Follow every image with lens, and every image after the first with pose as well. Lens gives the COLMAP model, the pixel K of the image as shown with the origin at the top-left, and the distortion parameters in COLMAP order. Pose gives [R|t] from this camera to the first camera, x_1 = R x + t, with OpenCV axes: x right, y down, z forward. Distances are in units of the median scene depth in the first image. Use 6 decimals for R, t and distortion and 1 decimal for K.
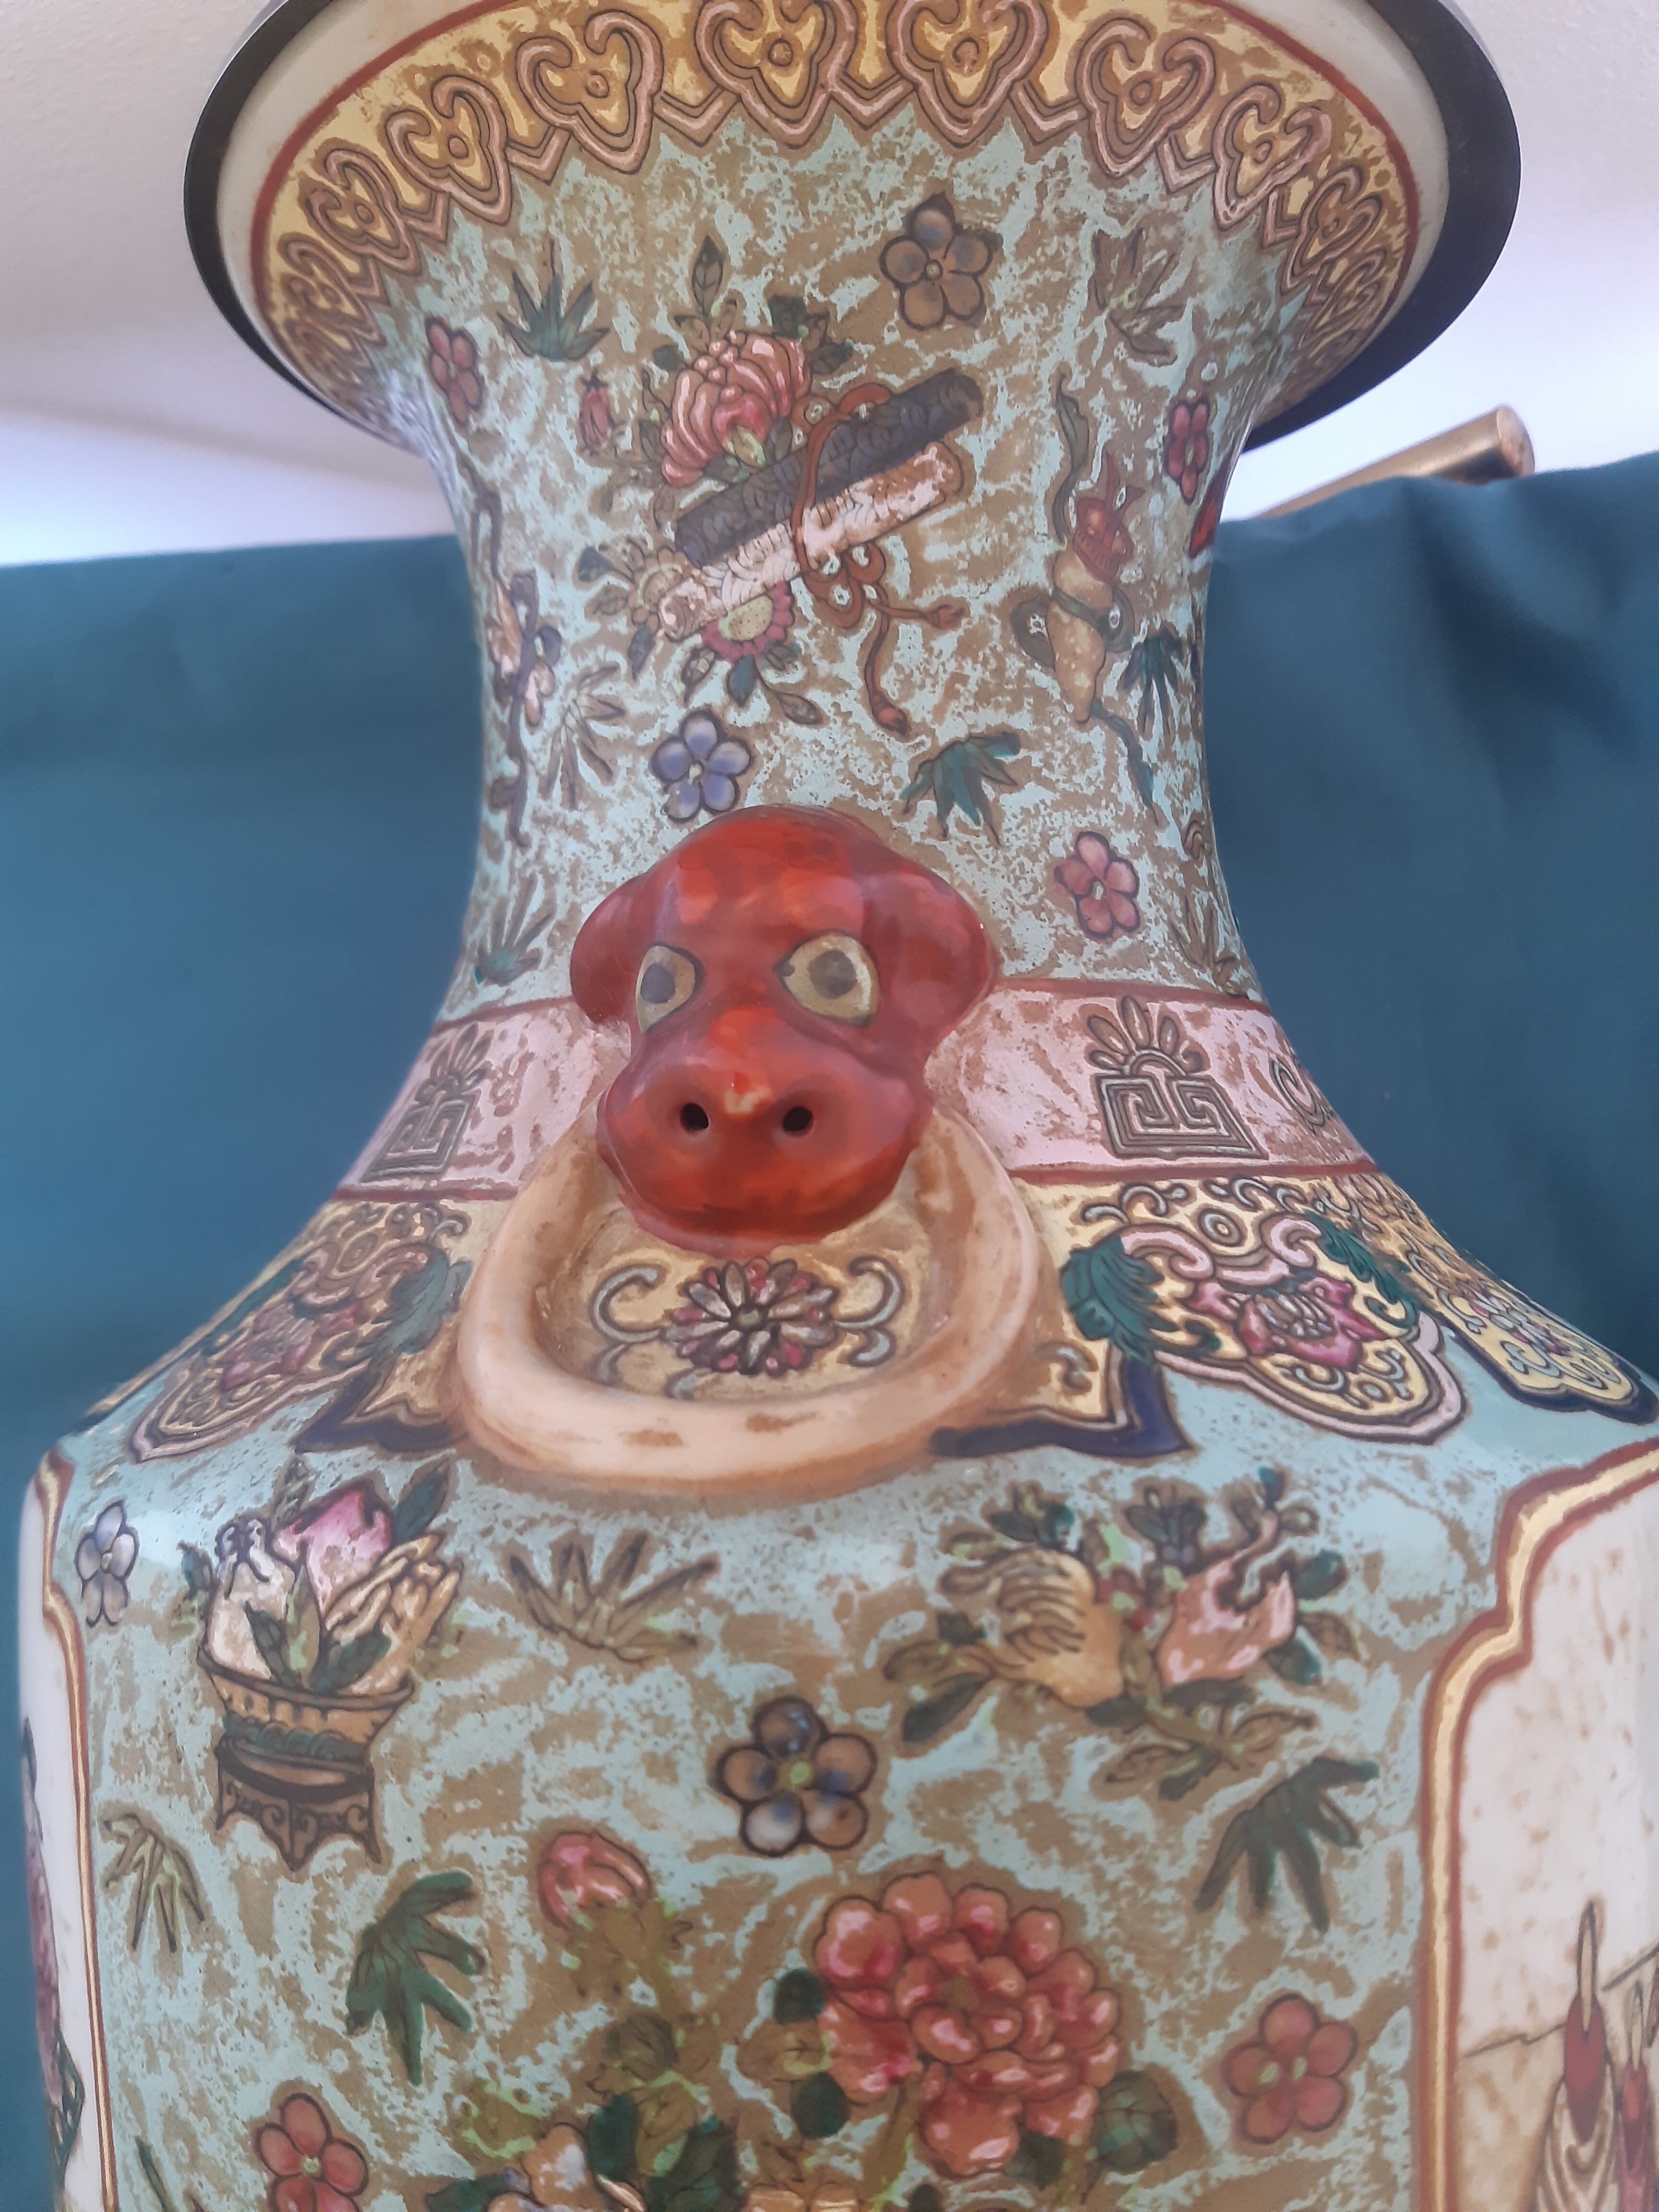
lens RADIAL K [[1741.0, 0, 829.5], [0, 1741.0, 1106.0], [0, 0, 1]] dist [0.014651, -0.000288]
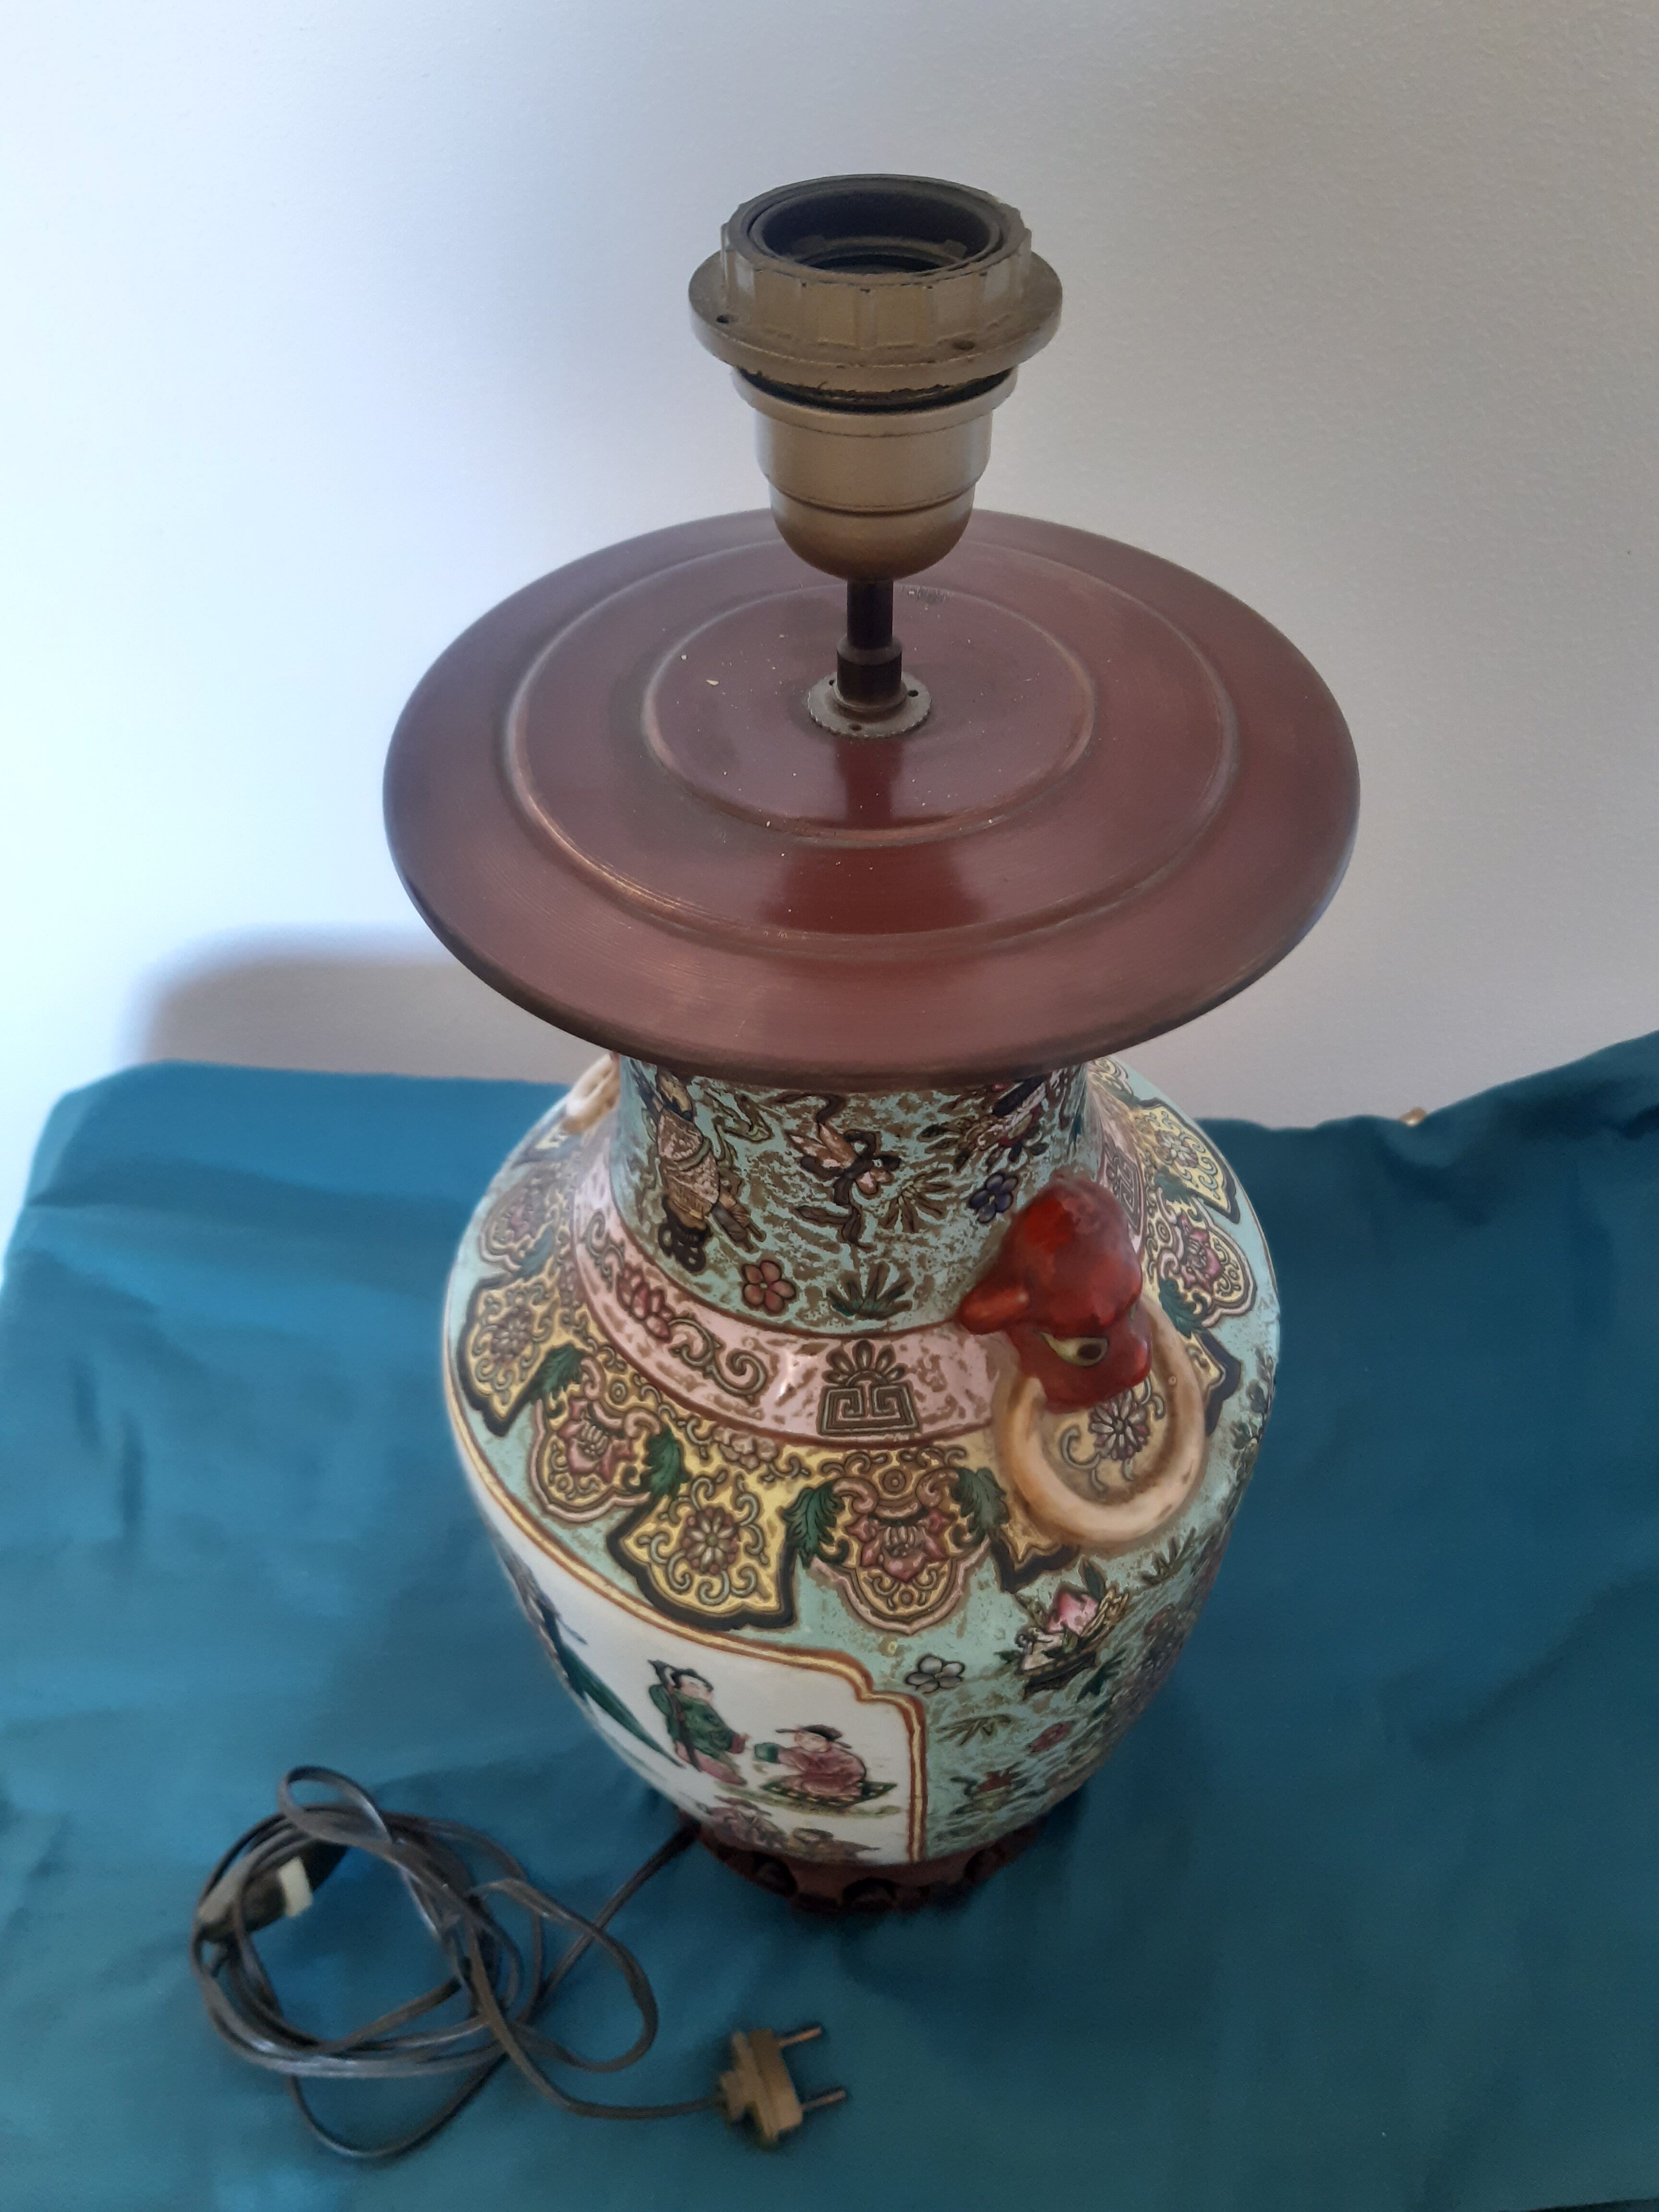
lens RADIAL K [[1741.0, 0, 829.5], [0, 1741.0, 1106.0], [0, 0, 1]] dist [0.014651, -0.000288]
pose [[0.621111, -0.557958, 0.550367, -1.104911], [-0.014713, 0.693822, 0.719997, -1.534012], [-0.783584, -0.455296, 0.422731, 0.422913]]
